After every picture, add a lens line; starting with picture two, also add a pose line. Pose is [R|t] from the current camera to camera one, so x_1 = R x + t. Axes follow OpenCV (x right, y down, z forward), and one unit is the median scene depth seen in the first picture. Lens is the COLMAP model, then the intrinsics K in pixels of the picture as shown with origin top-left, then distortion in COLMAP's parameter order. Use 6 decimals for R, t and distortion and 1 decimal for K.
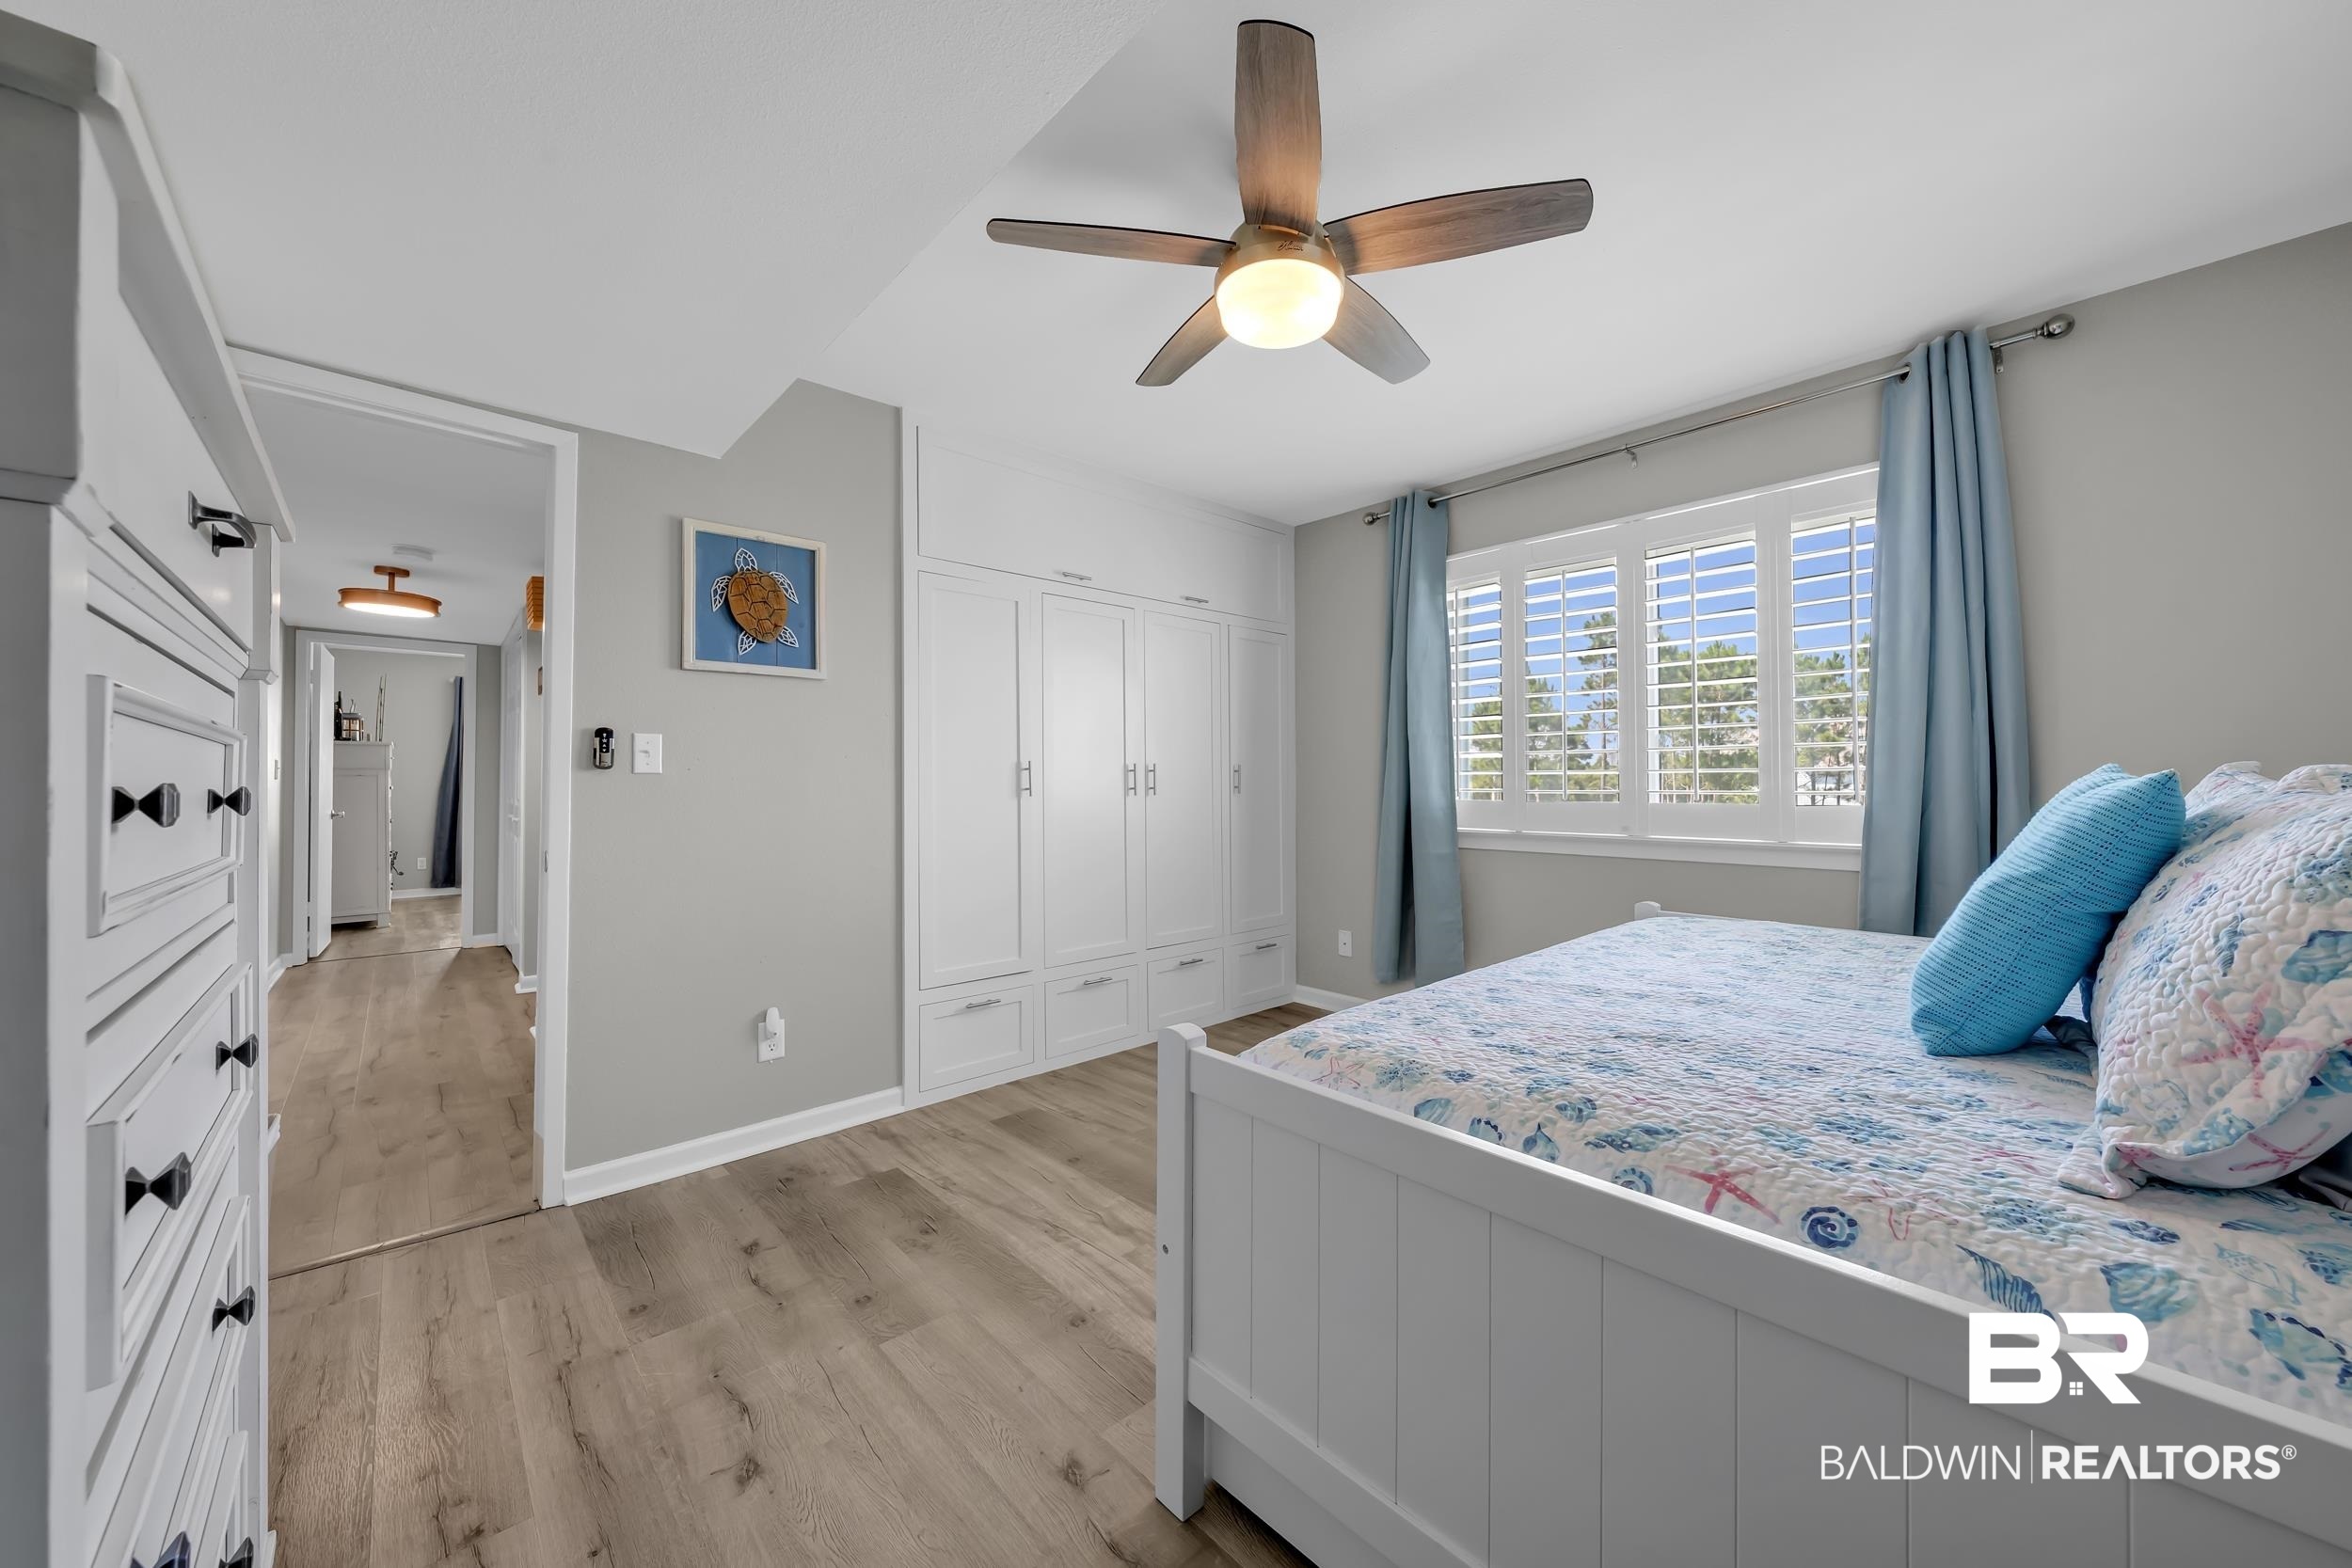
lens RADIAL K [[827.7, 0, 1182.3], [0, 827.7, 765.7], [0, 0, 1]] dist [0.000042, -0.000013]
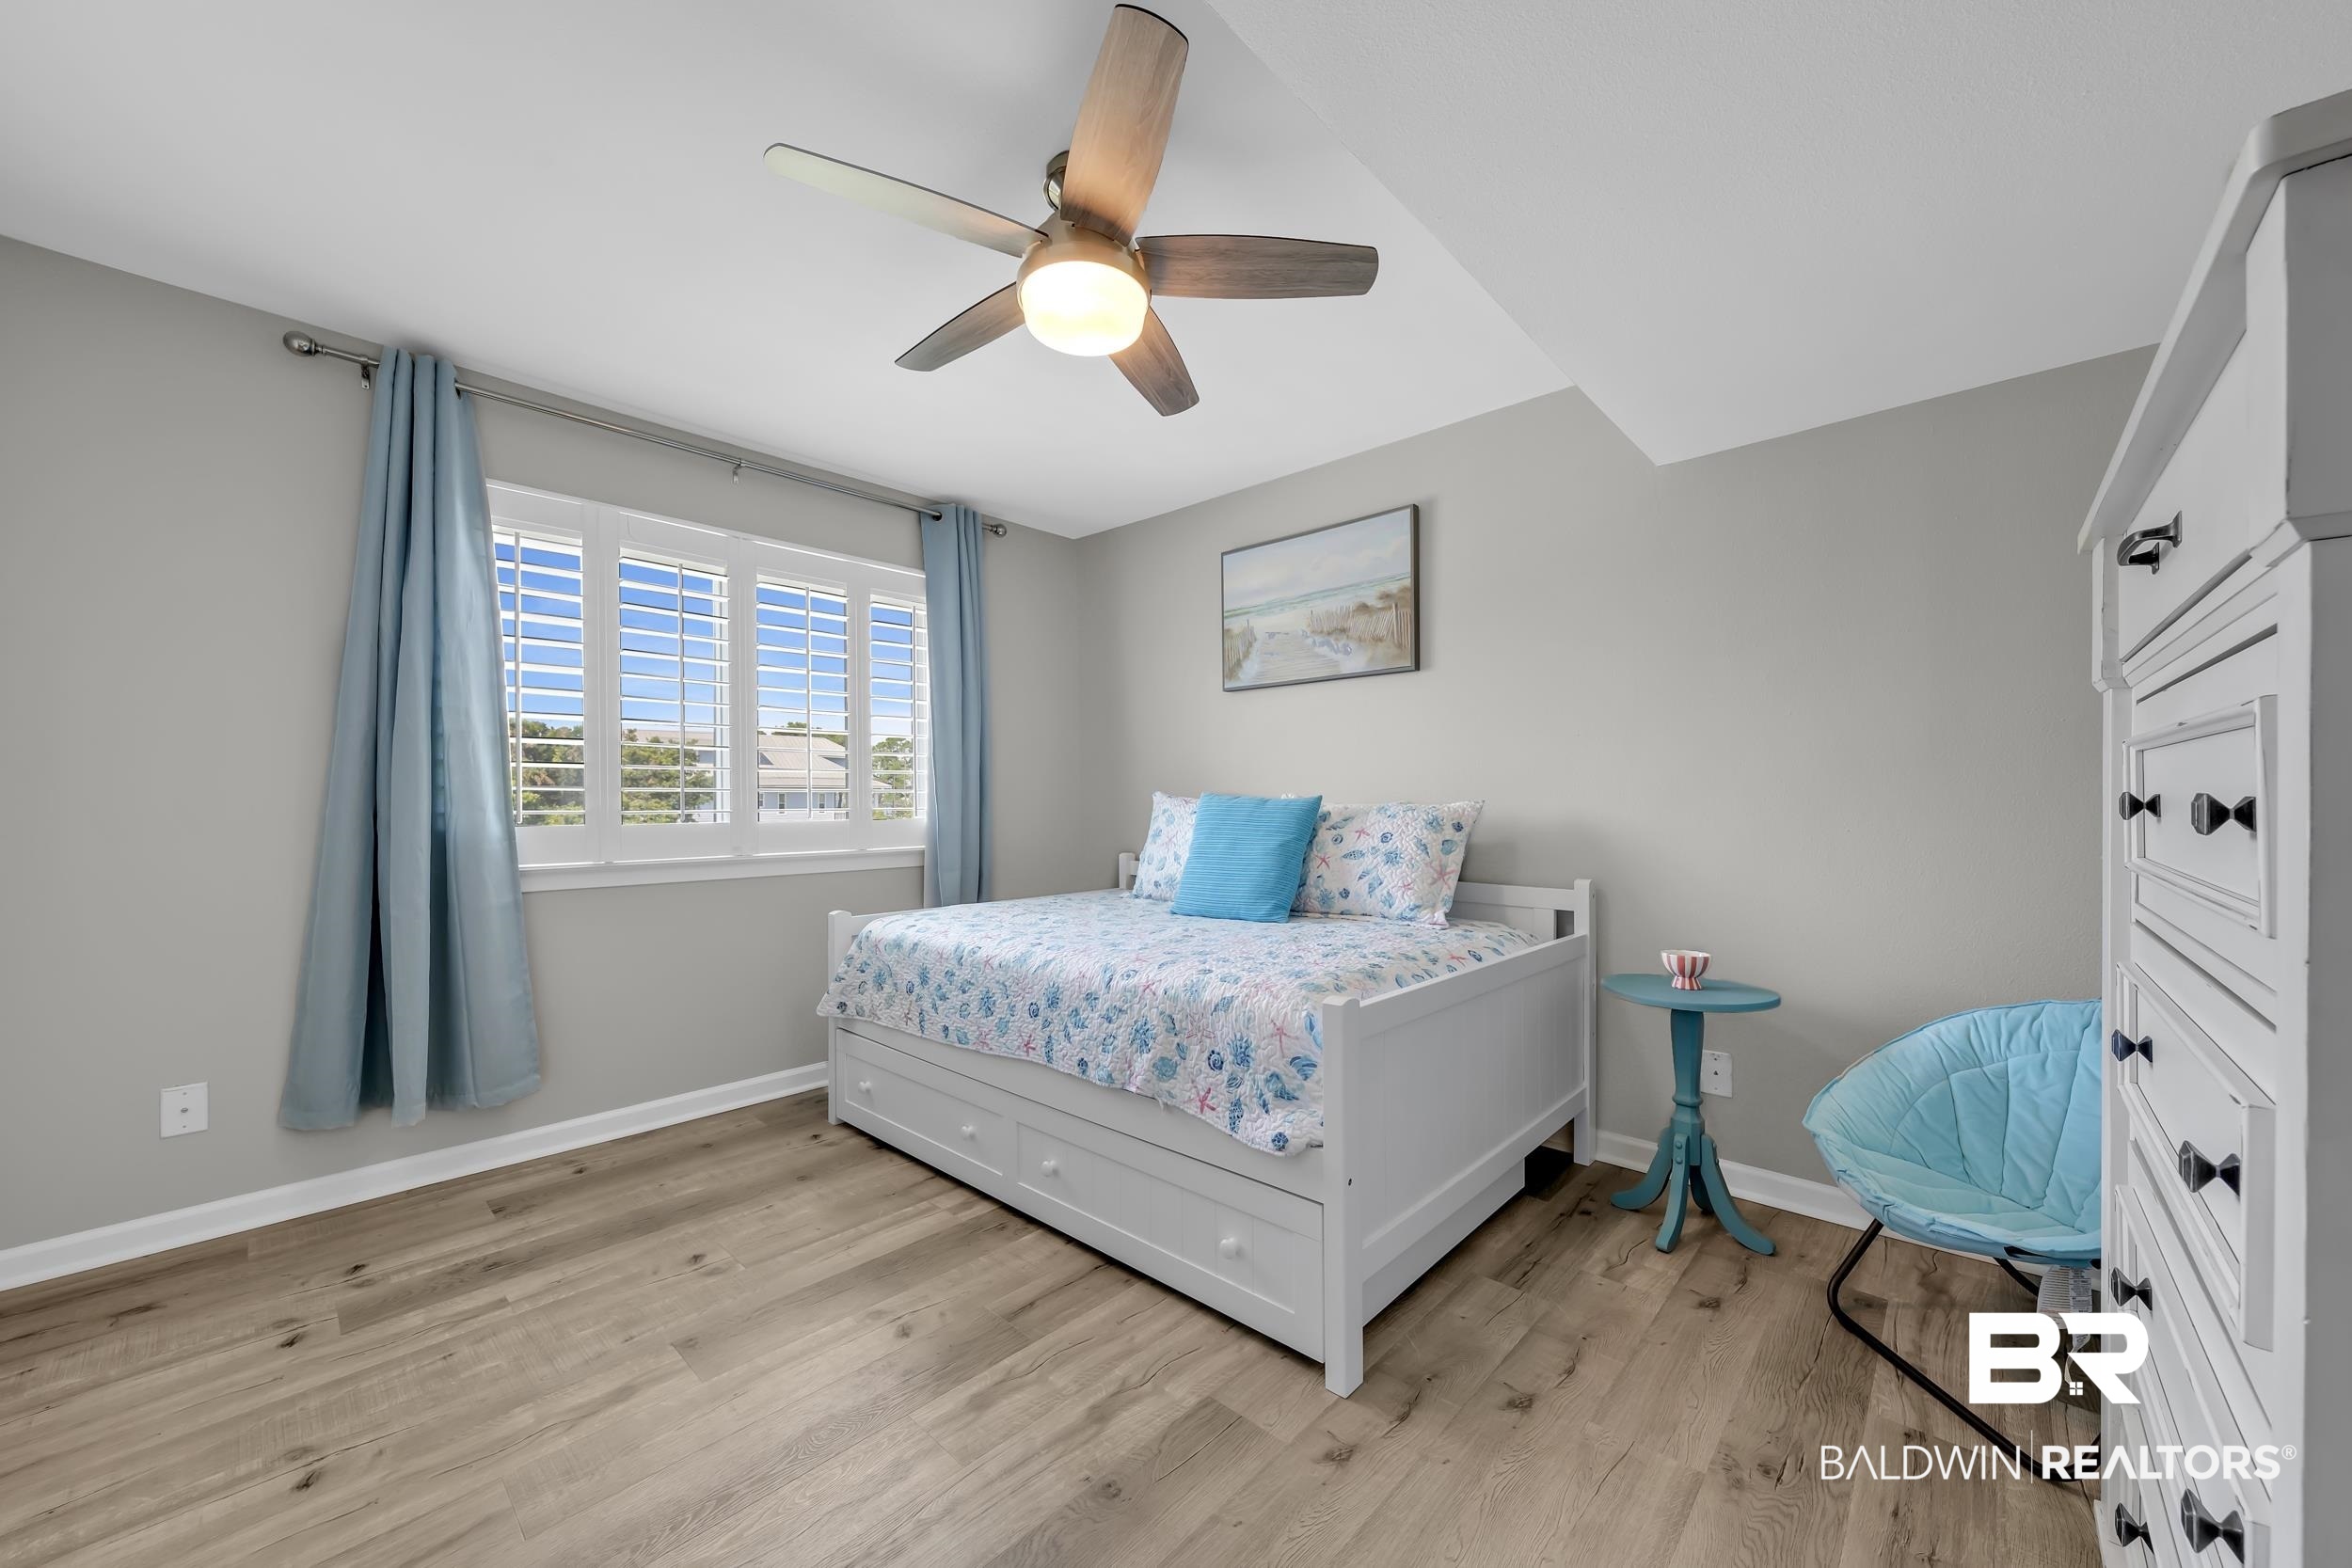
lens RADIAL K [[864.6, 0, 1176.0], [0, 864.6, 784.0], [0, 0, 1]] dist [-0.000427, -0.000160]
pose [[-0.063414, 0.023456, 0.997712, -0.479841], [-0.016975, 0.999554, -0.024578, 0.014042], [-0.997843, -0.018495, -0.062988, 0.503843]]
